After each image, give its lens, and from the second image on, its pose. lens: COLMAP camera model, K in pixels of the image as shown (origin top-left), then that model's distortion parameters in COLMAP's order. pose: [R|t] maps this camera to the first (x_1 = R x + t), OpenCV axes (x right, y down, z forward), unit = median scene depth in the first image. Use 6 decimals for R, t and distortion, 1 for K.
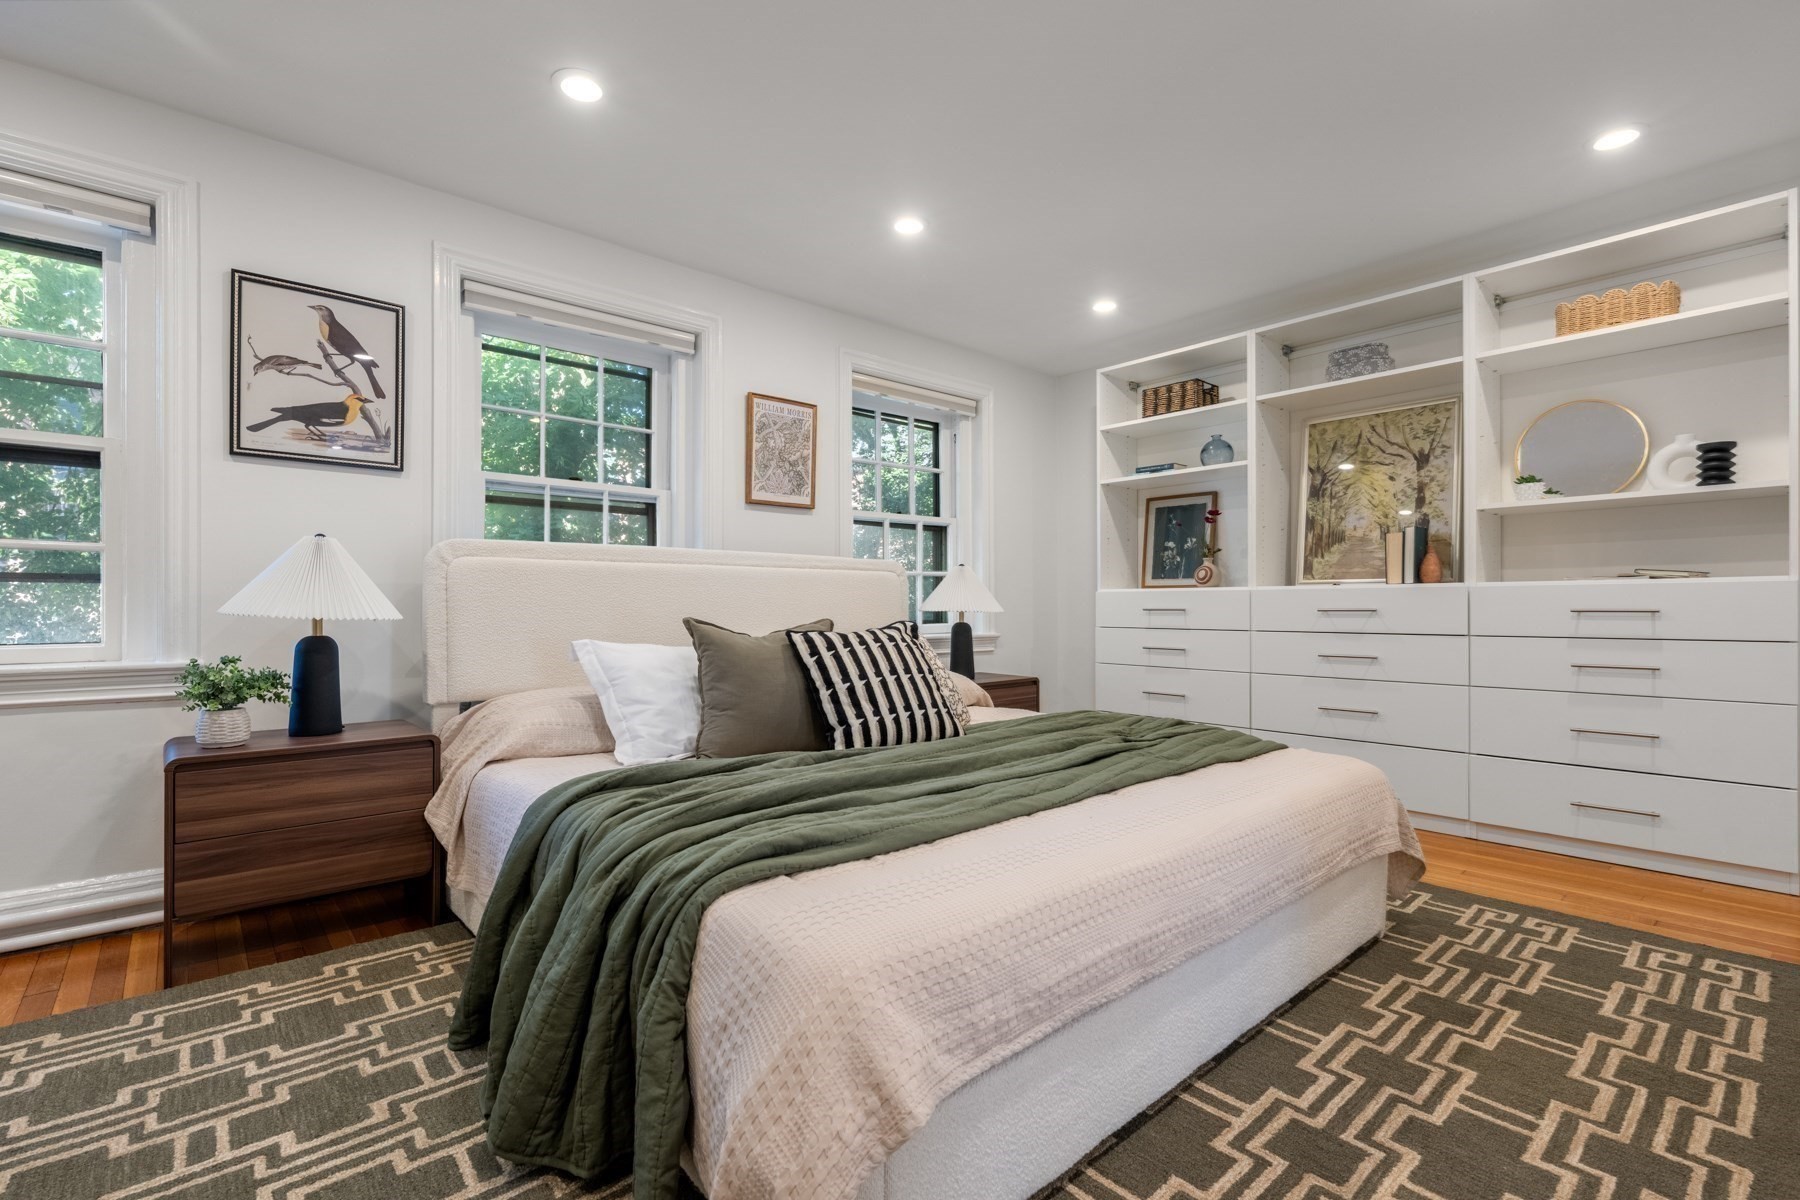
lens RADIAL K [[811.1, 0, 898.5], [0, 811.1, 593.2], [0, 0, 1]] dist [0.000611, 0.001109]
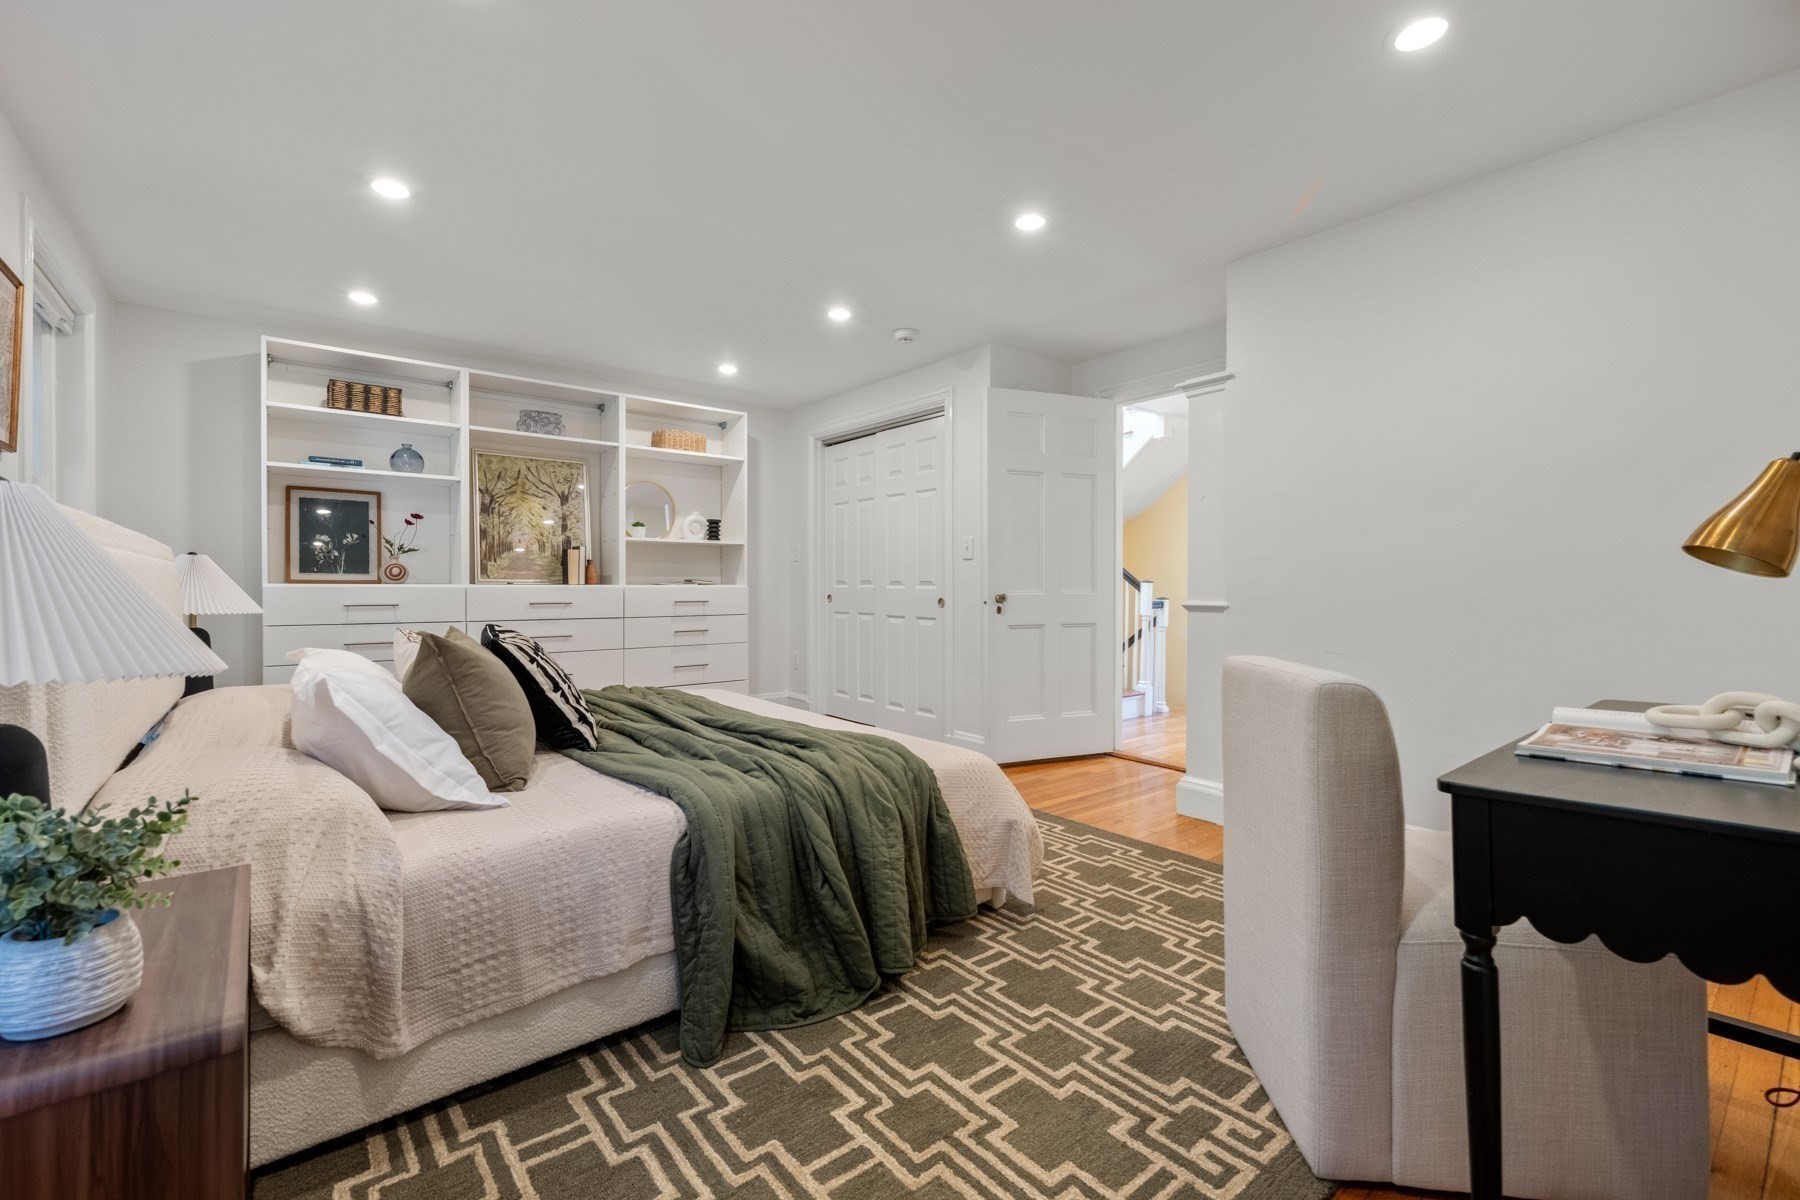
lens RADIAL K [[746.6, 0, 890.2], [0, 746.6, 589.3], [0, 0, 1]] dist [-0.003712, 0.001556]
pose [[0.058046, -0.000627, 0.998314, -2.855603], [-0.017462, 0.999846, 0.001643, -0.061836], [-0.998161, -0.017528, 0.058026, 1.445321]]
